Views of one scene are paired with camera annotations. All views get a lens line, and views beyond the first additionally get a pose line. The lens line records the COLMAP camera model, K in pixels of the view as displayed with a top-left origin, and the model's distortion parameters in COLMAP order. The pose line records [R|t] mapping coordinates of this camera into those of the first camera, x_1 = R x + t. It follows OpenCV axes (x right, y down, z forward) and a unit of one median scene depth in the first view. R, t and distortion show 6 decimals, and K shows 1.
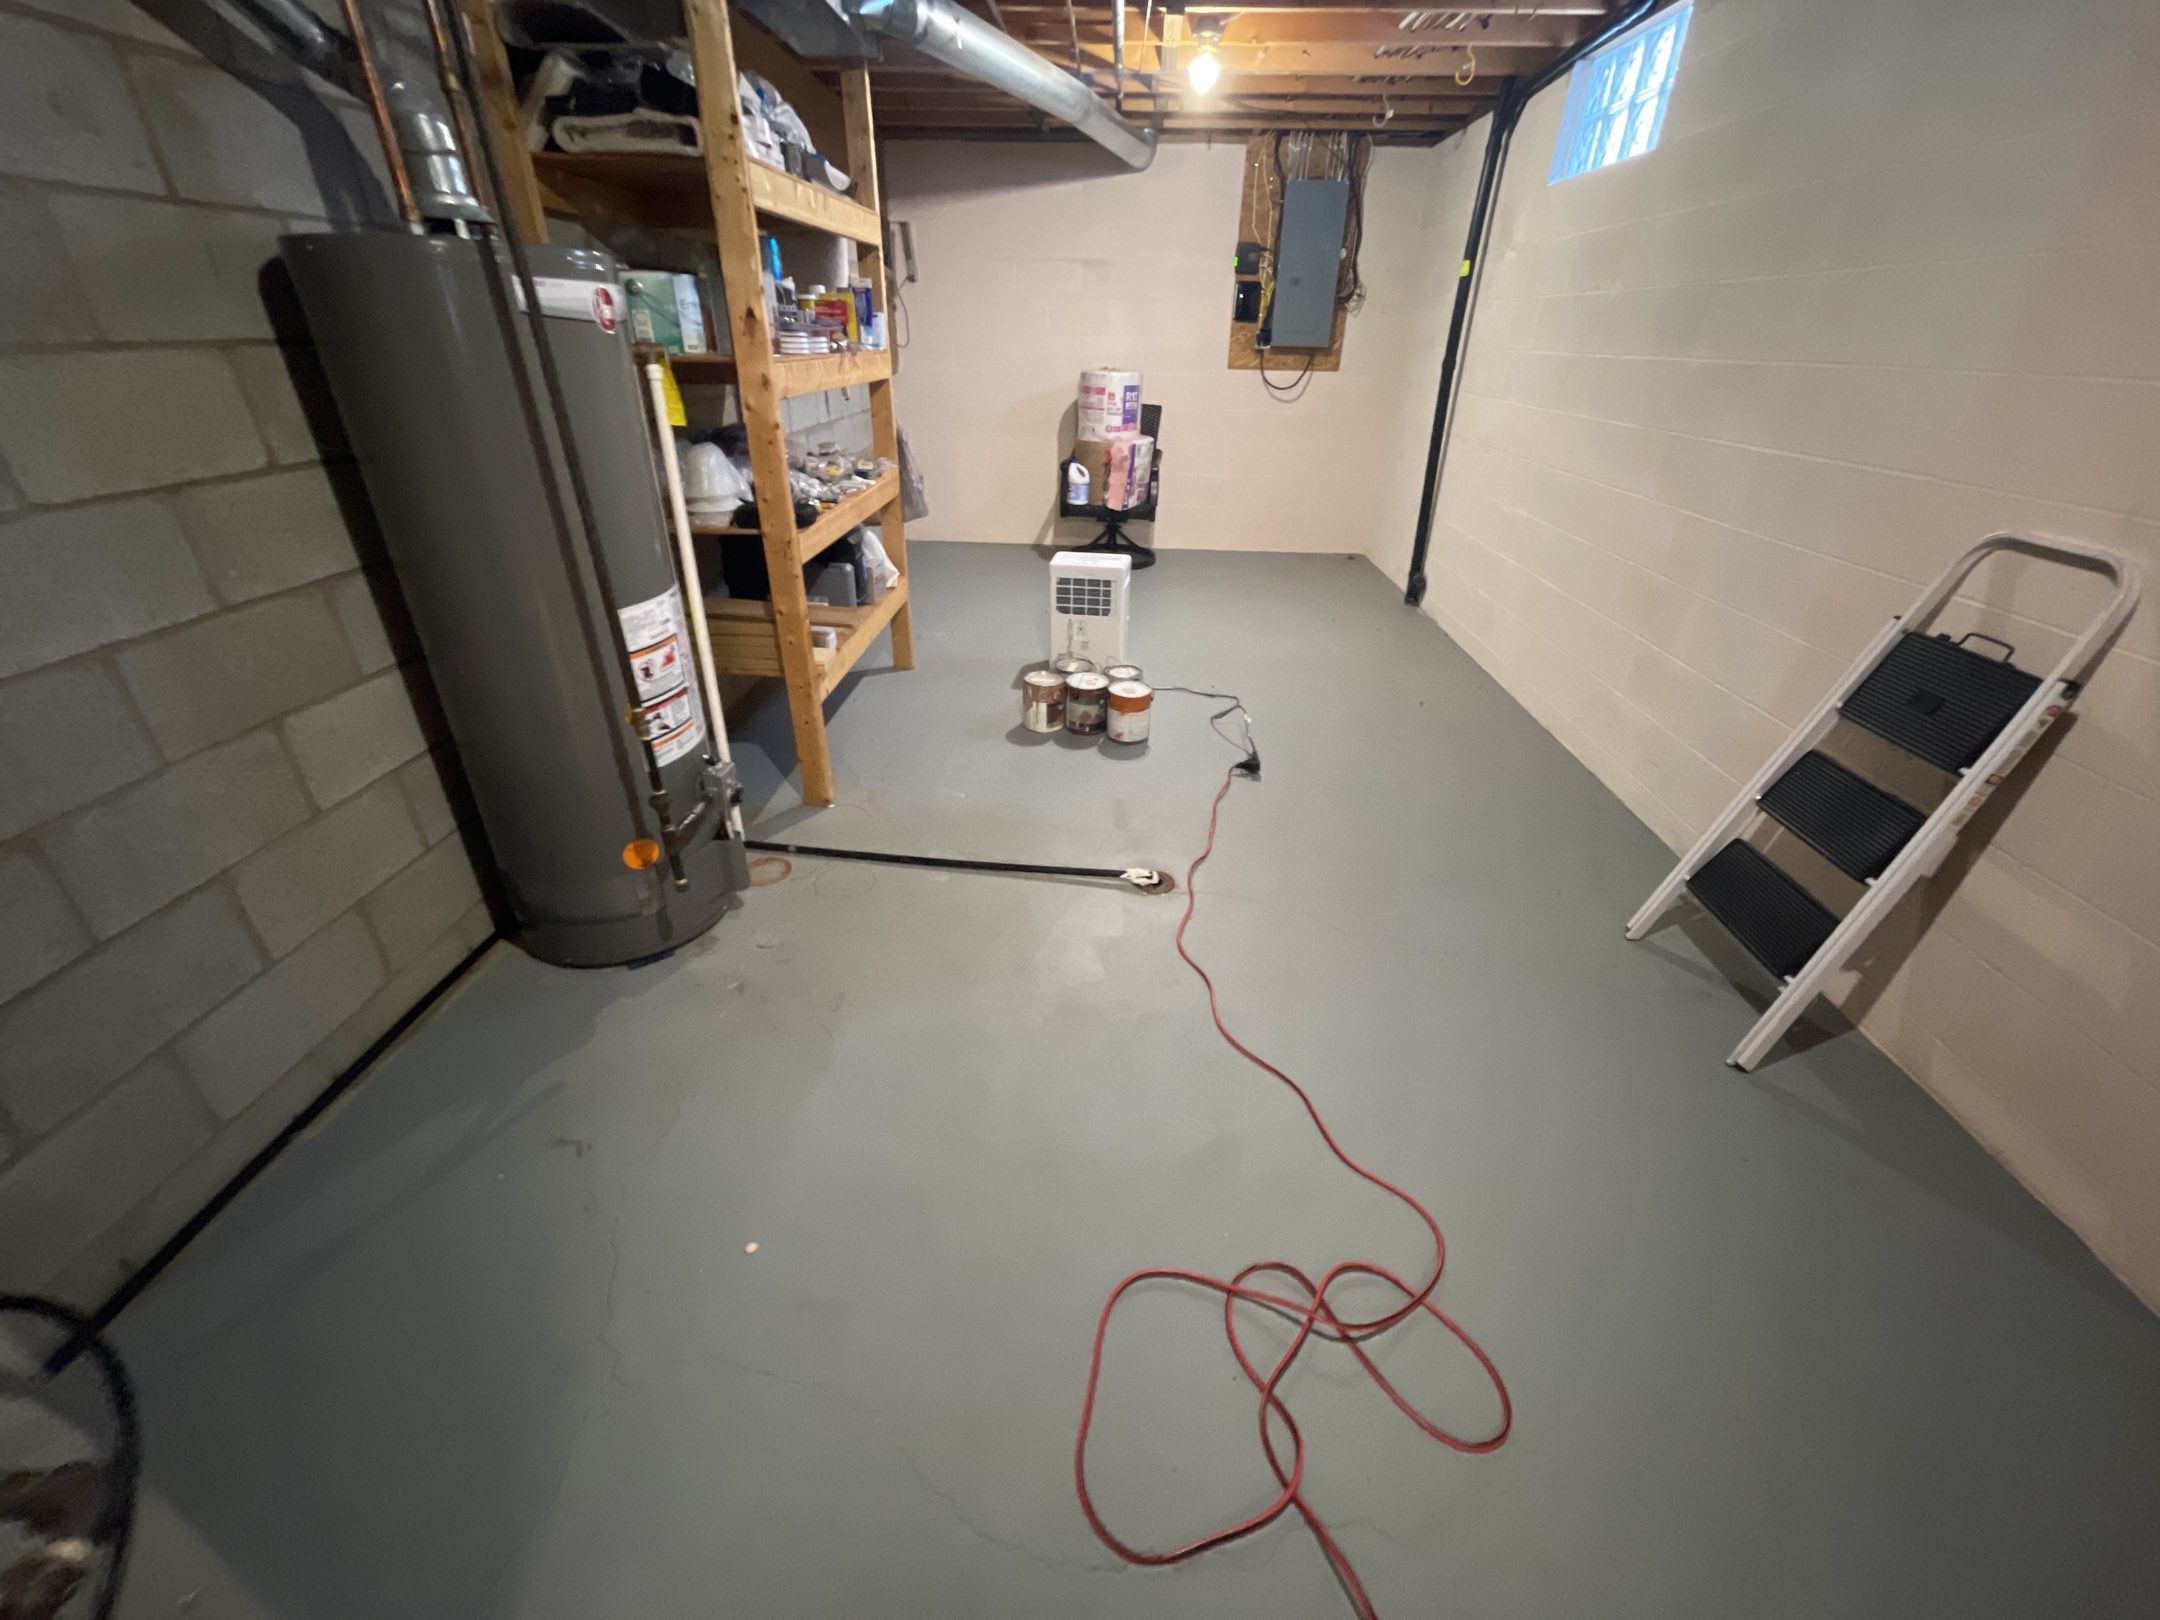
lens RADIAL K [[878.5, 0, 1078.0], [0, 878.5, 796.3], [0, 0, 1]] dist [0.000922, 0.000124]
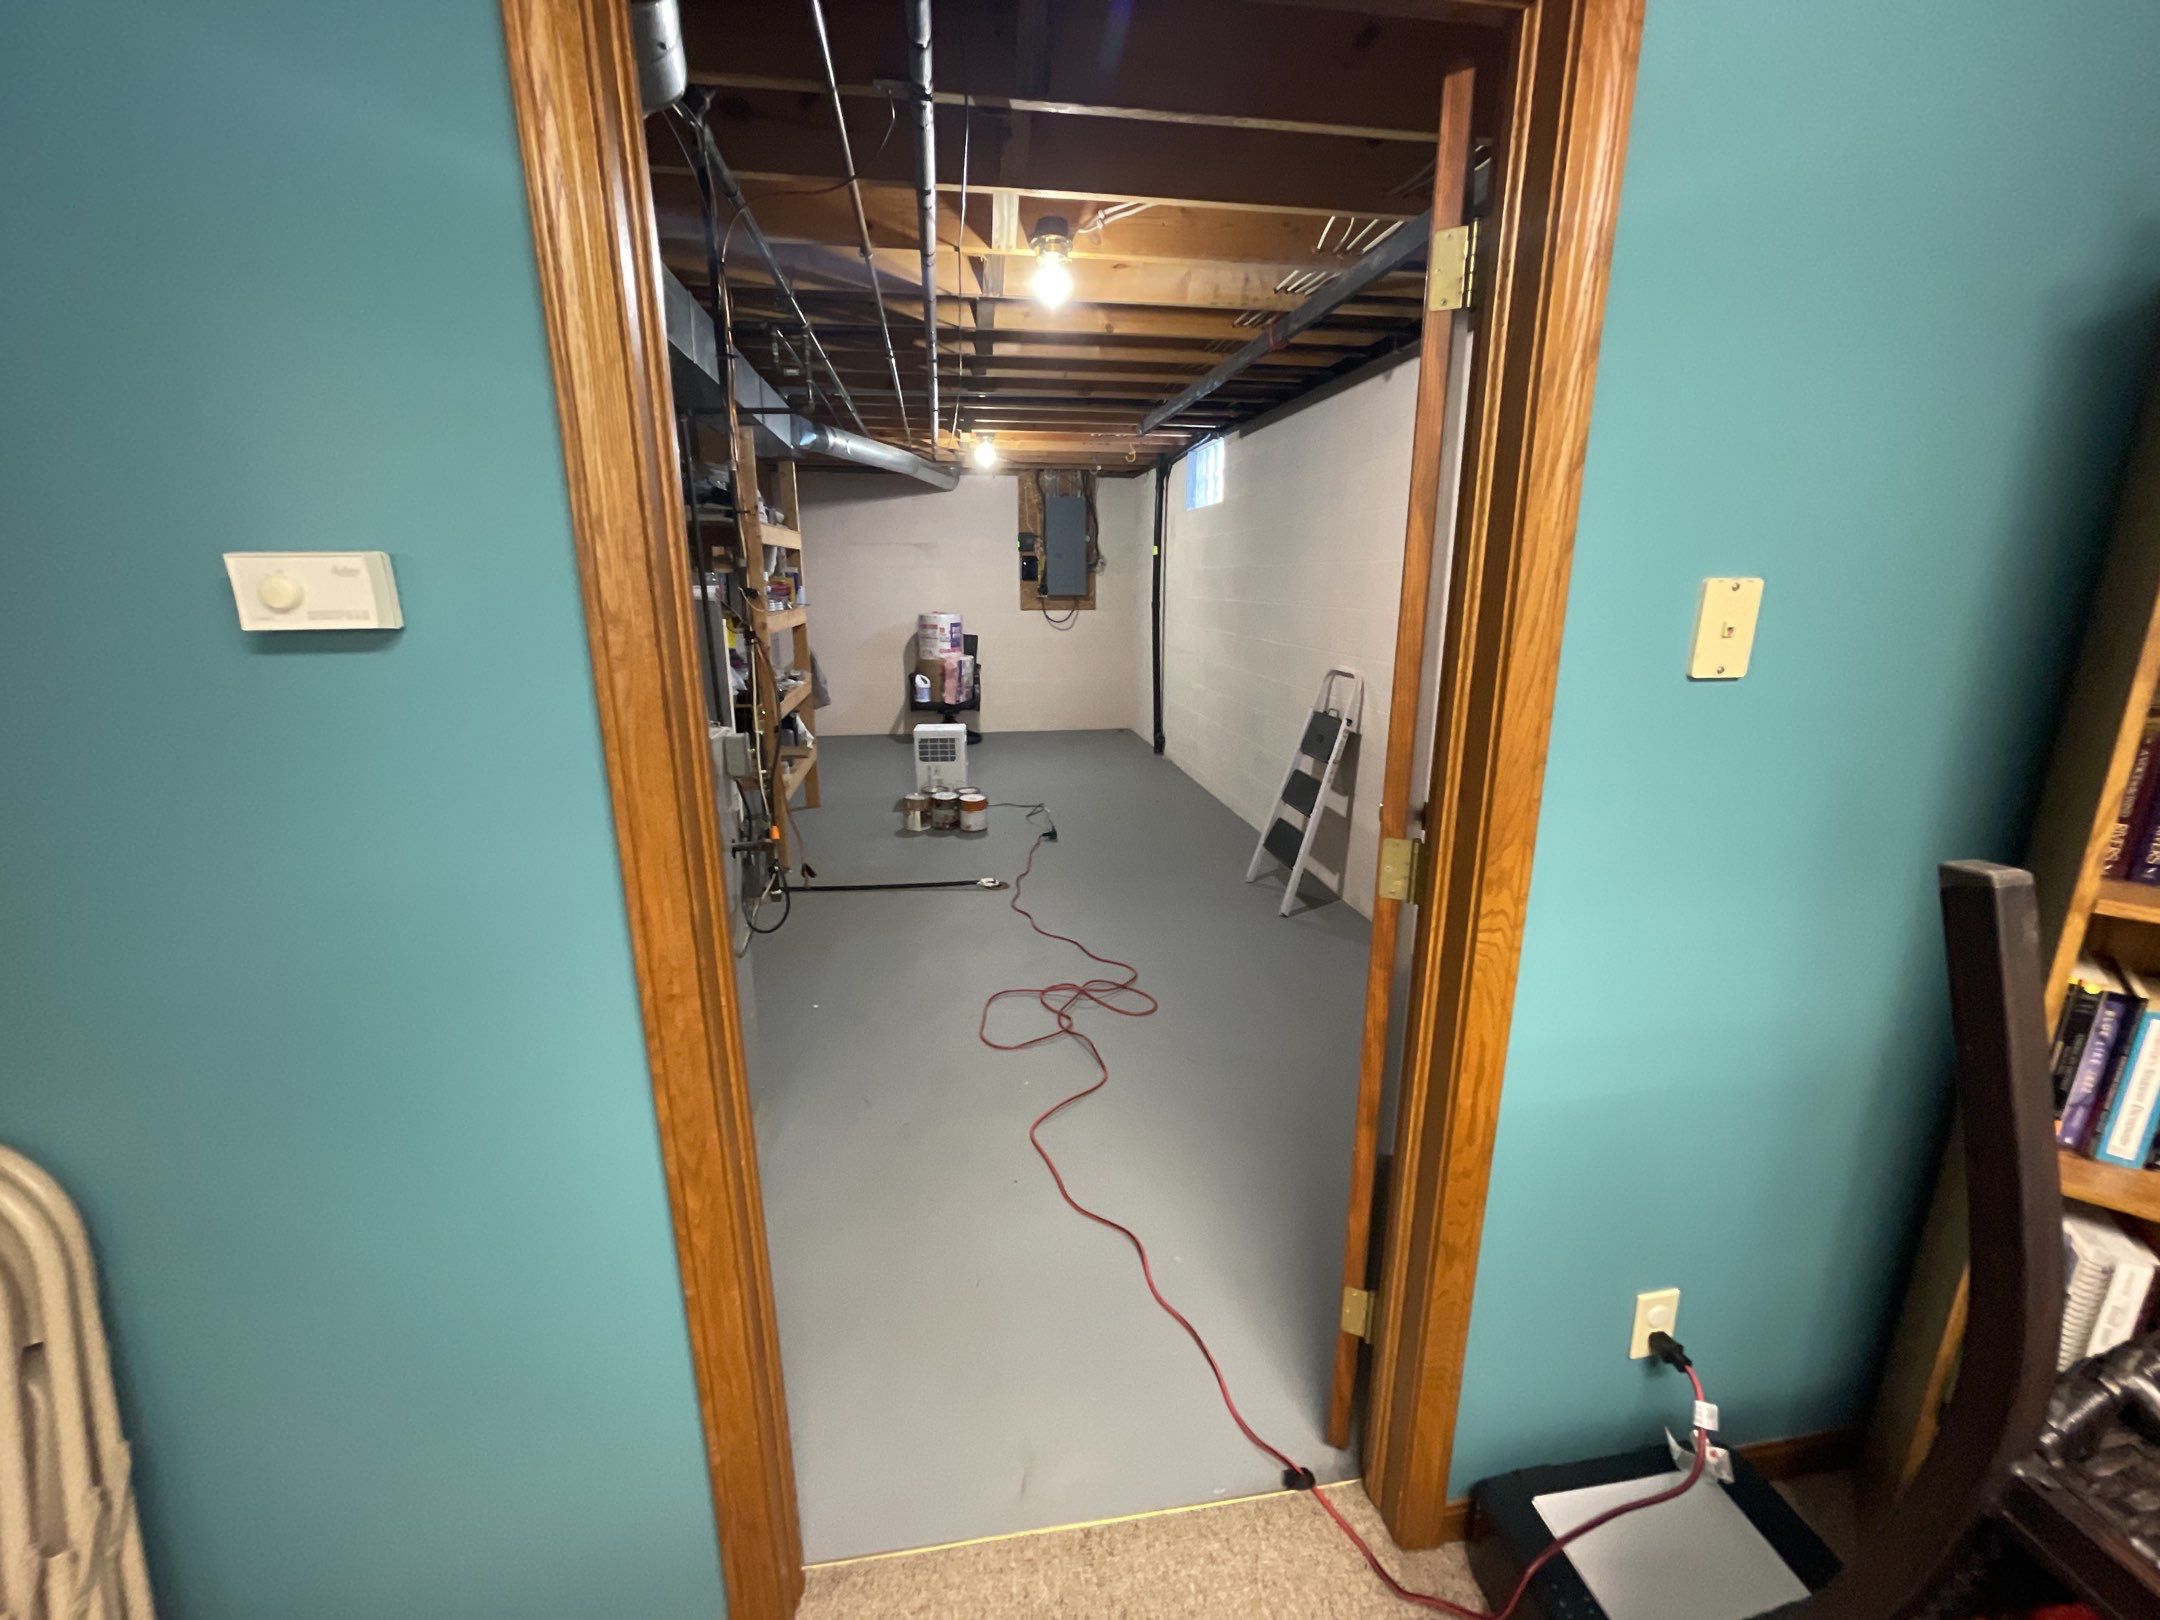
lens RADIAL K [[884.2, 0, 1080.0], [0, 884.2, 810.0], [0, 0, 1]] dist [-0.004777, 0.000481]
pose [[0.979419, -0.069200, 0.189606, -0.051827], [0.110469, 0.969985, -0.216621, 0.248781], [-0.168925, 0.233108, 0.957666, -0.523085]]
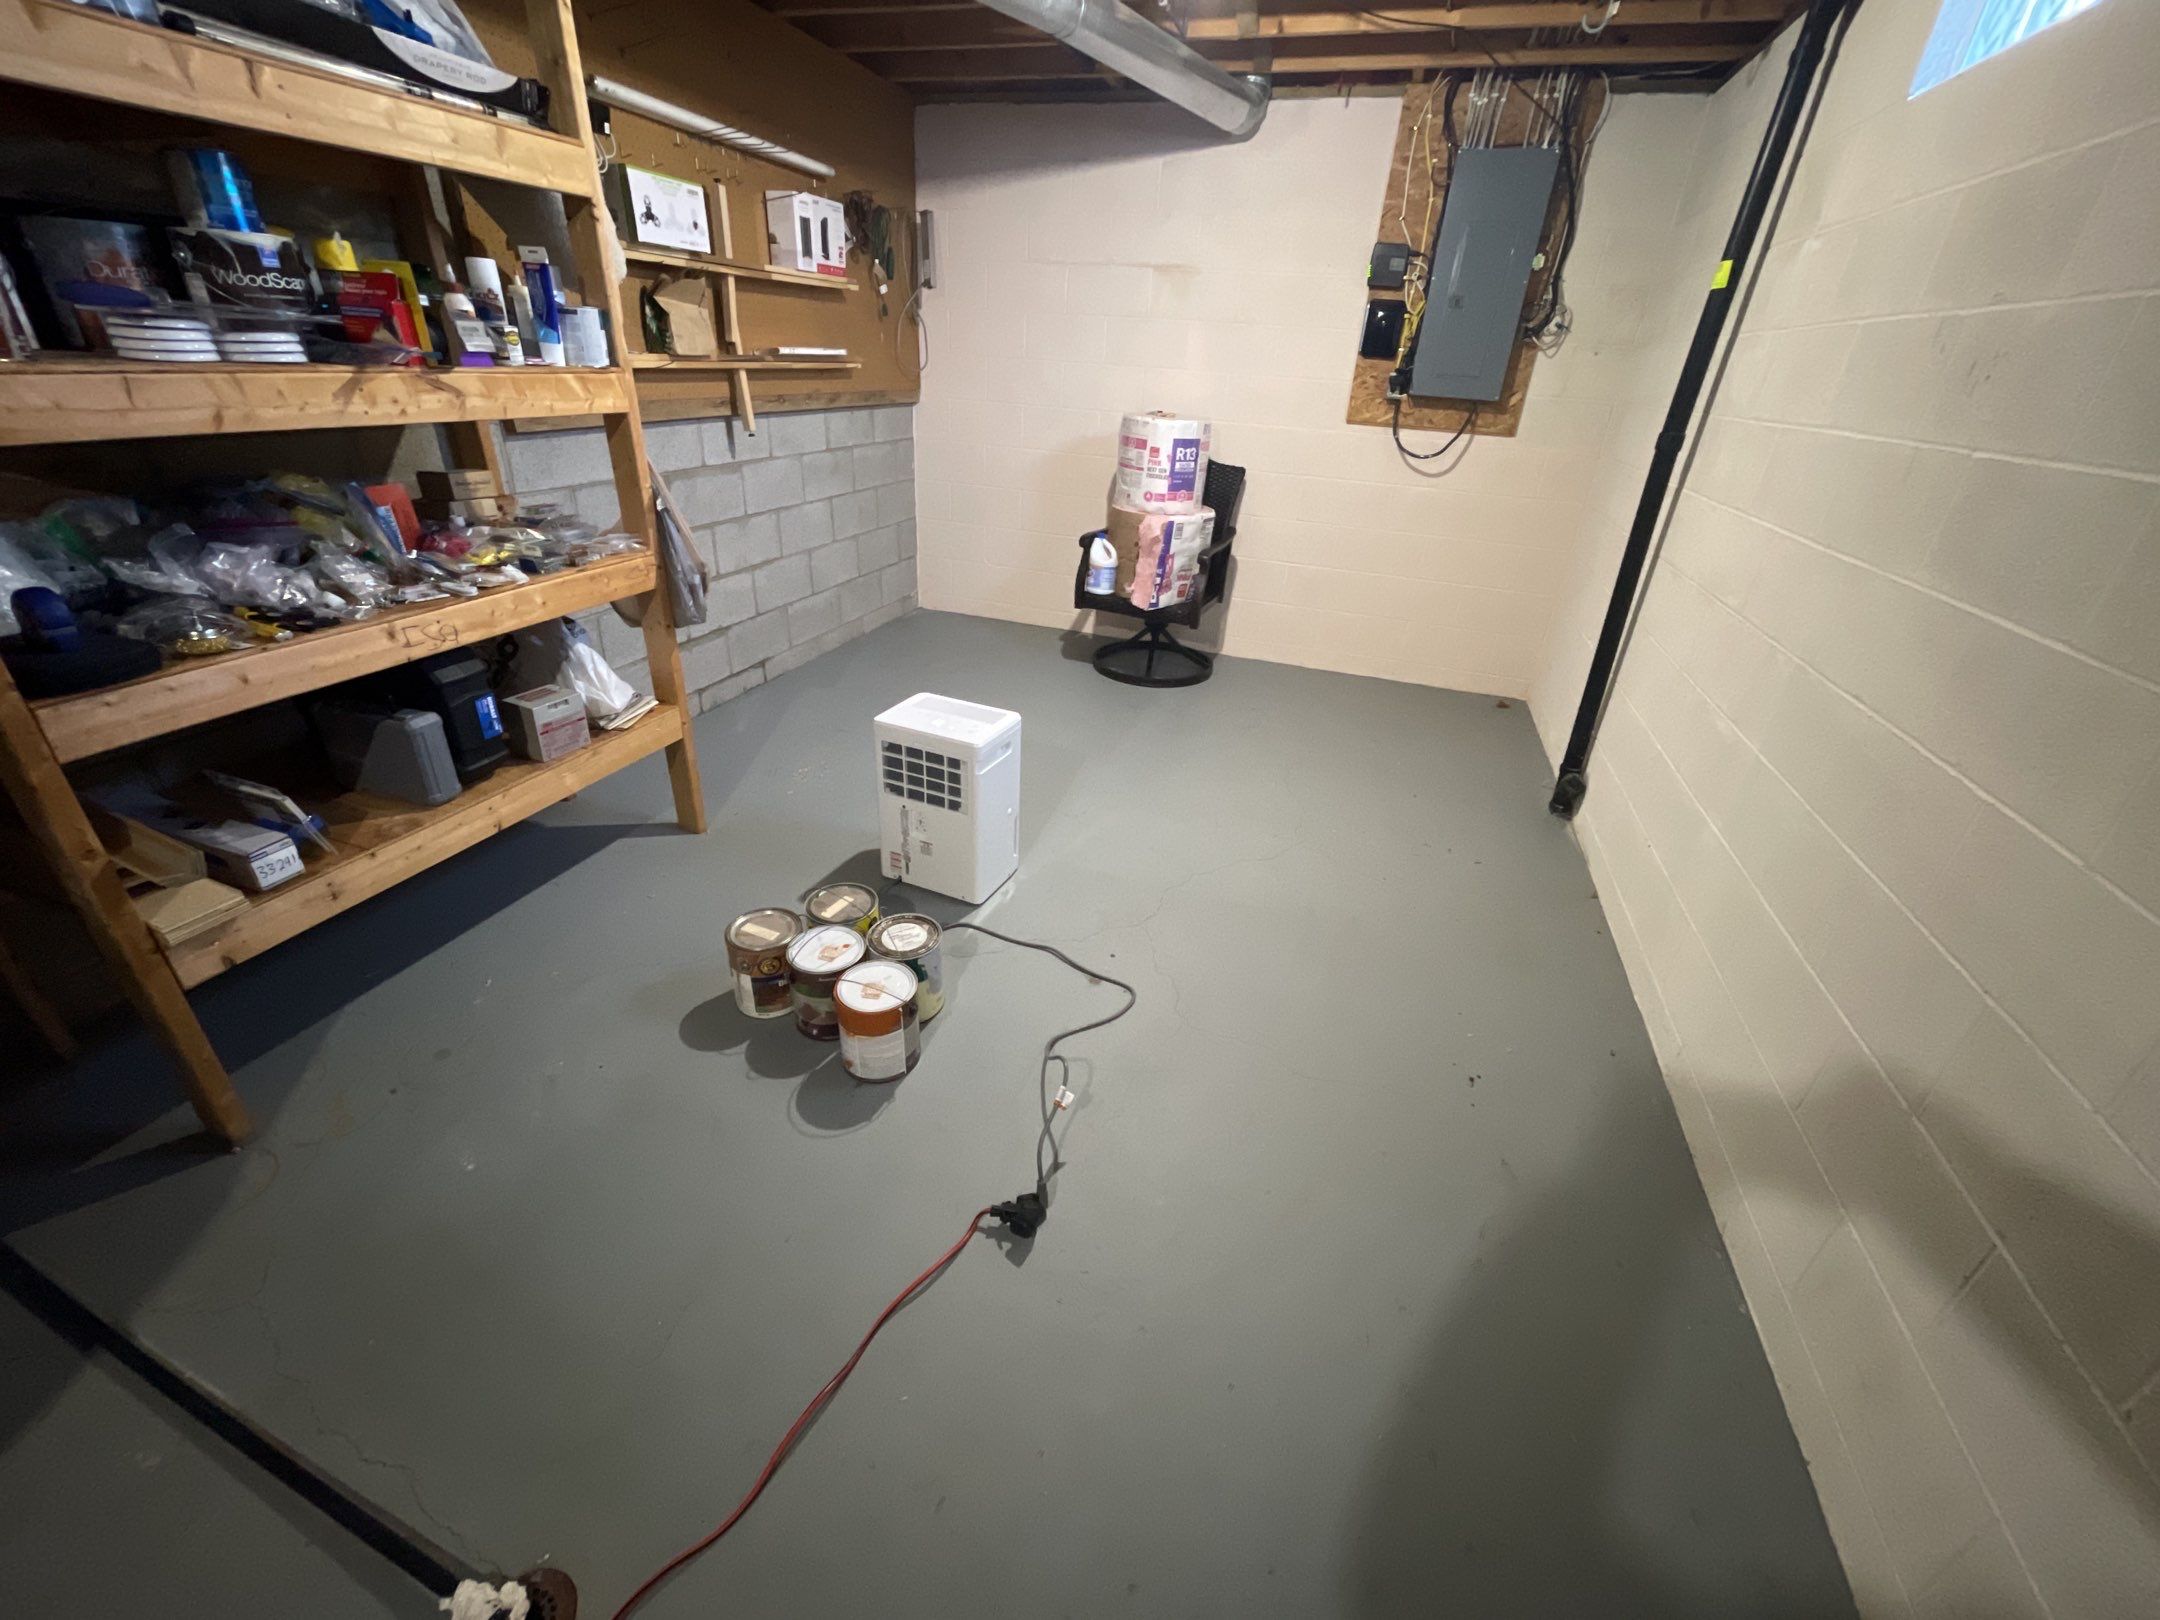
lens RADIAL K [[863.7, 0, 1080.4], [0, 863.7, 798.7], [0, 0, 1]] dist [-0.002417, -0.000016]
pose [[0.960722, 0.158094, -0.228078, 0.265794], [-0.163486, 0.986534, -0.004822, -0.237339], [0.224244, 0.041920, 0.973631, 0.455925]]
